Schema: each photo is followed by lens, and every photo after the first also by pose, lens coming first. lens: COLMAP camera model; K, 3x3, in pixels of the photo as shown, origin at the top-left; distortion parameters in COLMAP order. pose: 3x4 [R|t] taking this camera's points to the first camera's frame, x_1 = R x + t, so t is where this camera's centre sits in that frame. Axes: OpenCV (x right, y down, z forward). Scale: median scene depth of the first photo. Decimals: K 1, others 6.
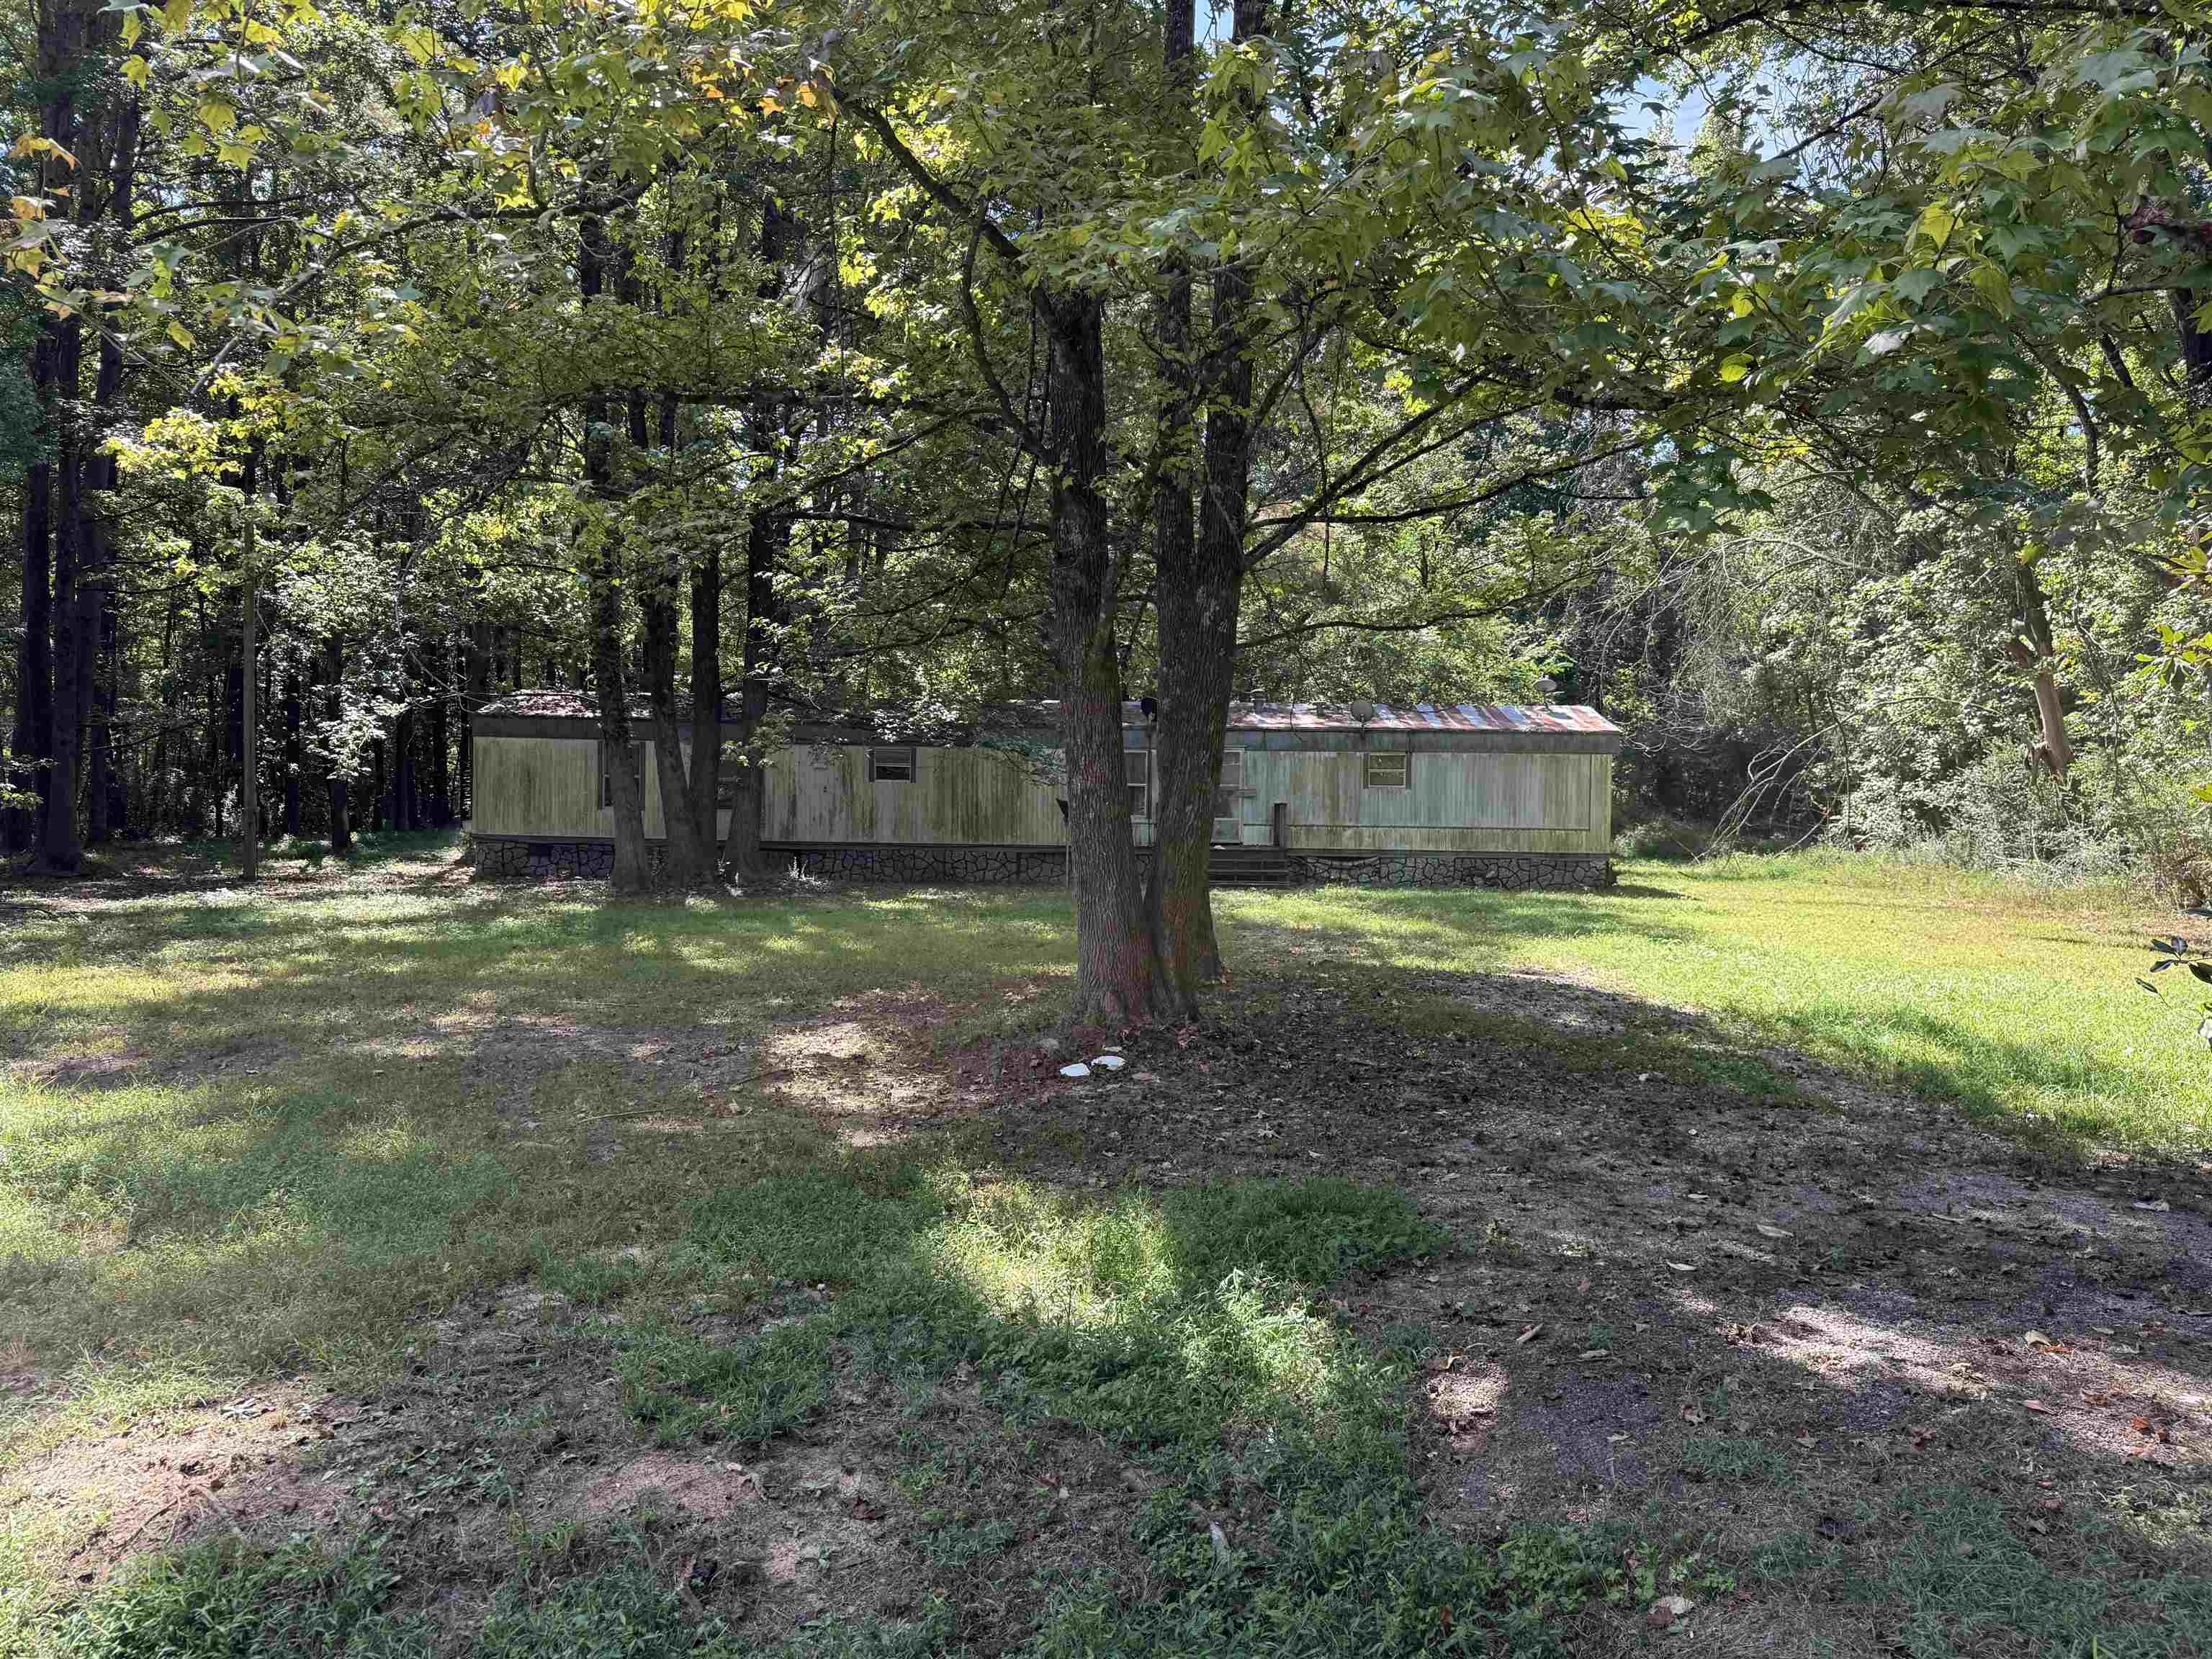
lens RADIAL K [[1492.2, 0, 1106.0], [0, 1492.2, 829.5], [0, 0, 1]] dist [0.047649, -0.001972]
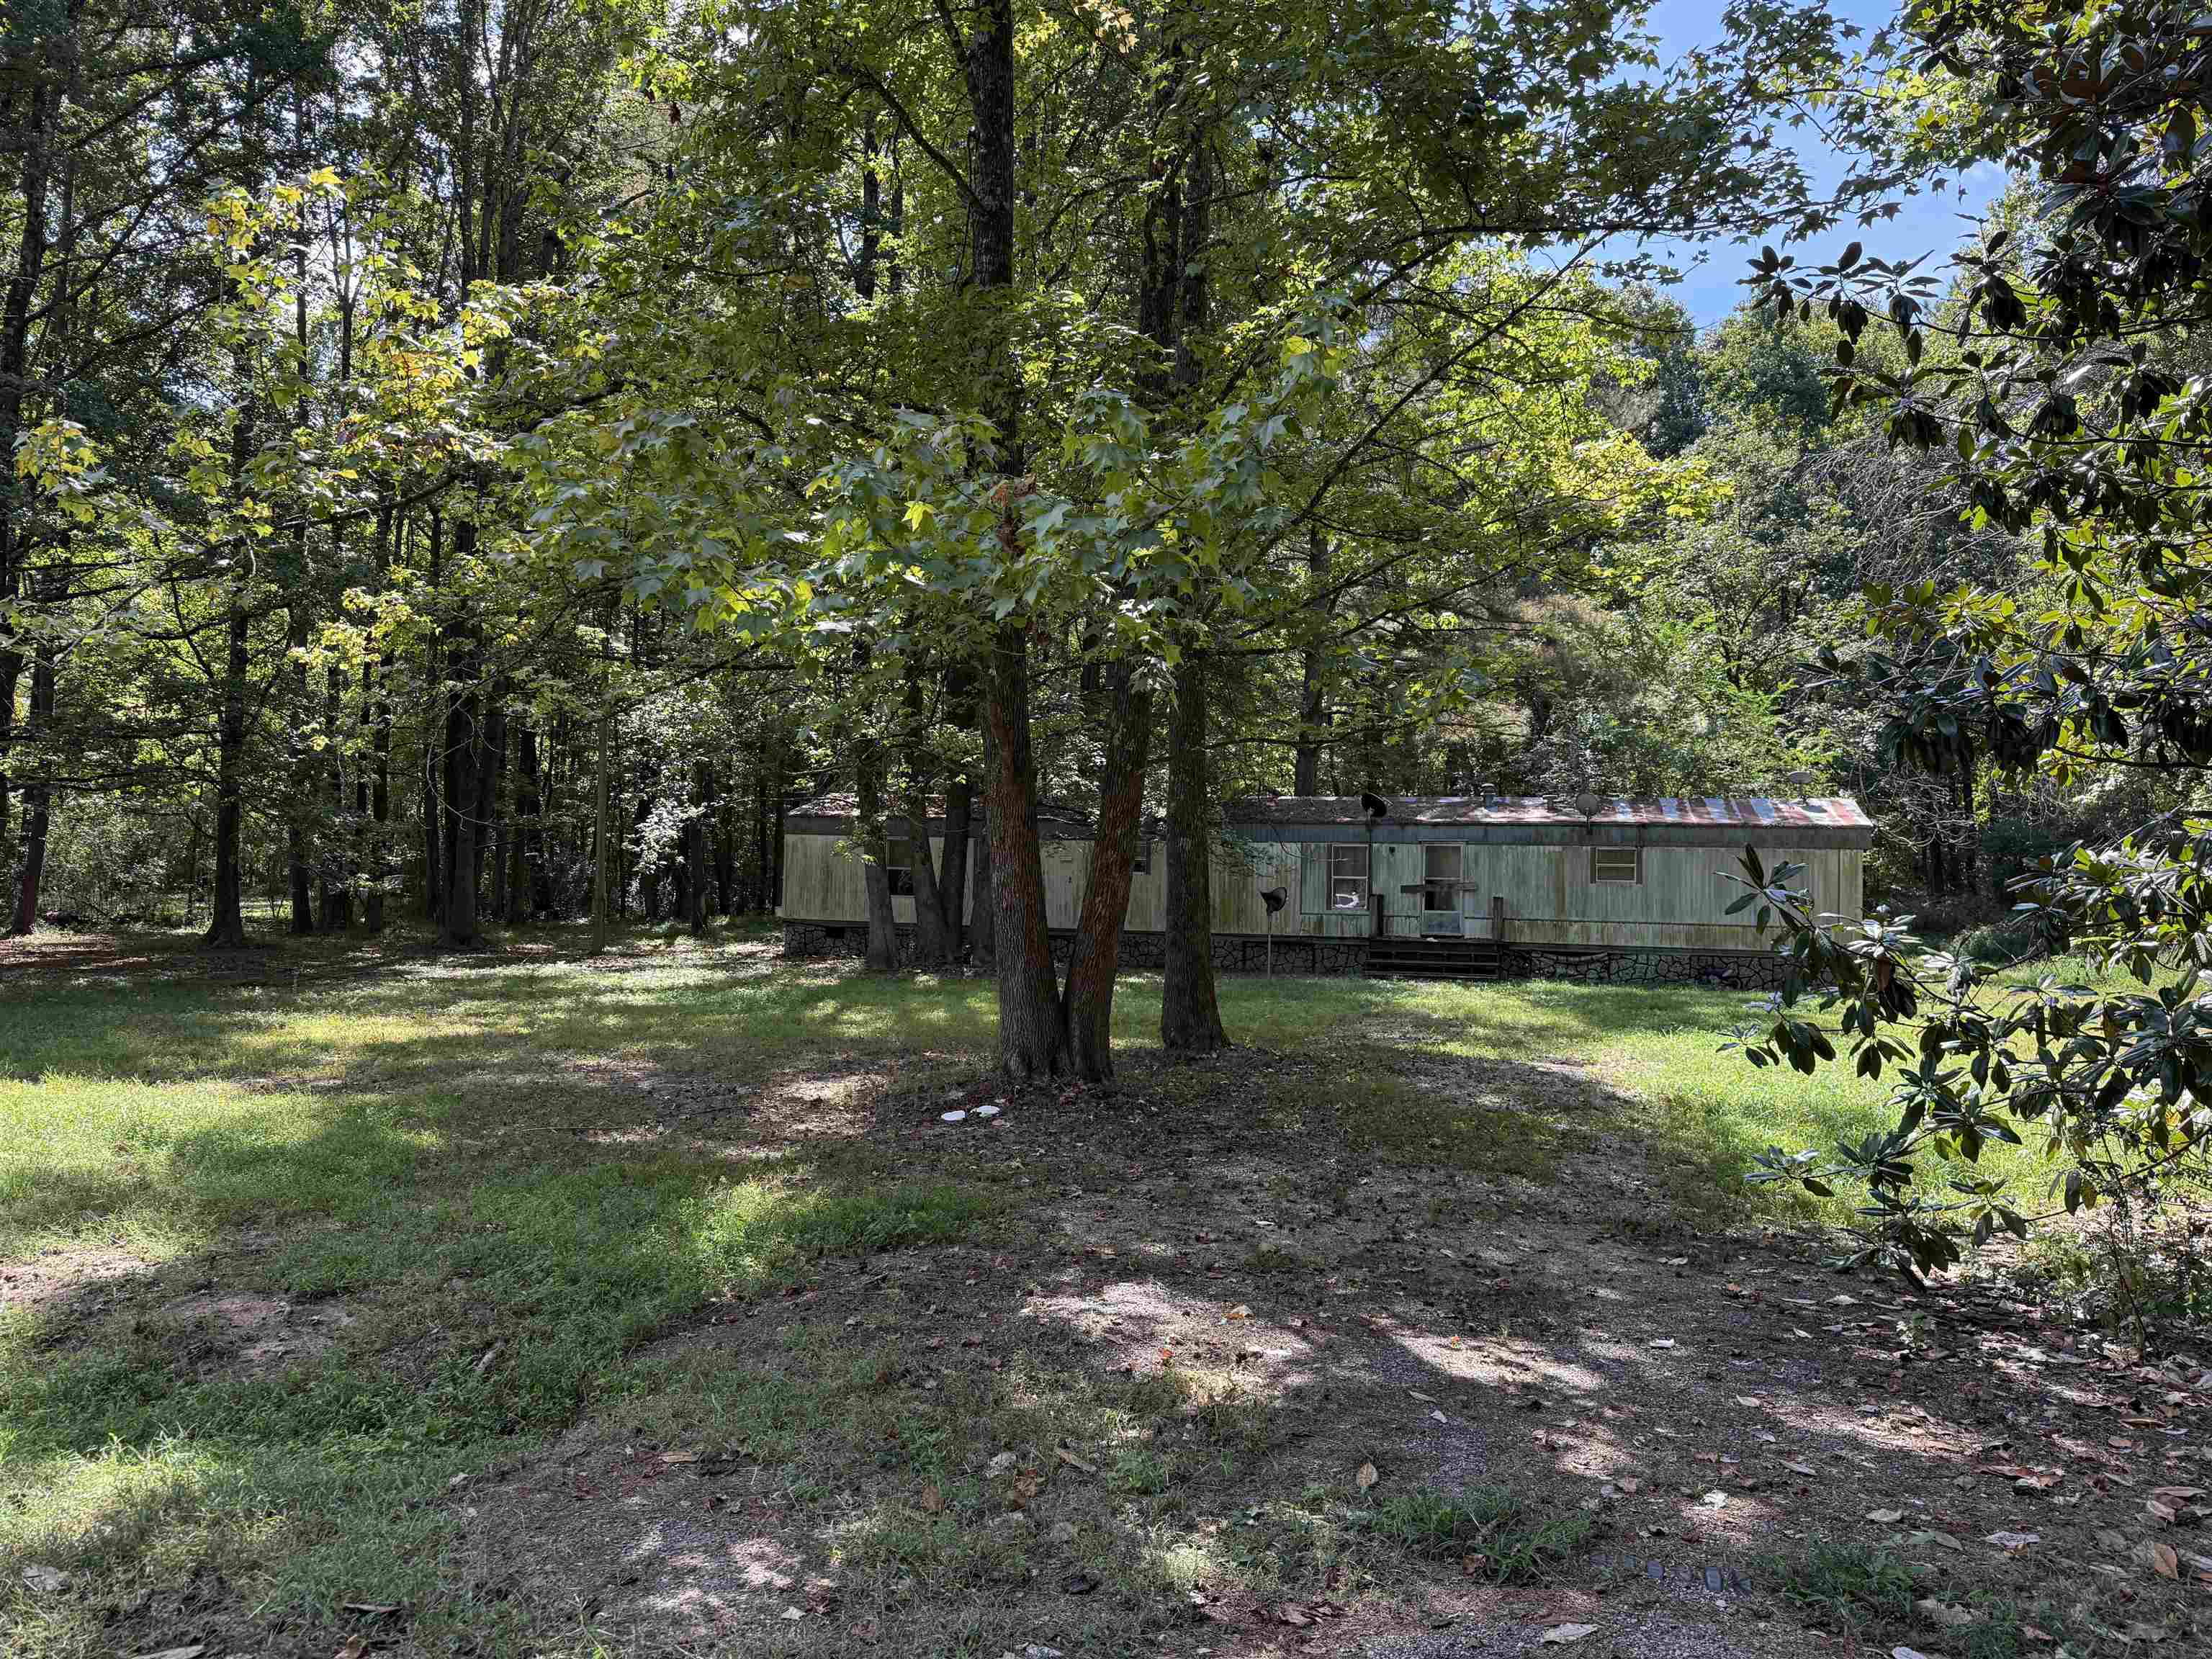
lens RADIAL K [[1492.2, 0, 1106.0], [0, 1492.2, 829.5], [0, 0, 1]] dist [0.047649, -0.001972]
pose [[0.965323, -0.003678, -0.261034, 0.121630], [-0.011961, 0.998228, -0.058297, -0.001067], [0.260786, 0.059398, 0.963568, -0.045279]]
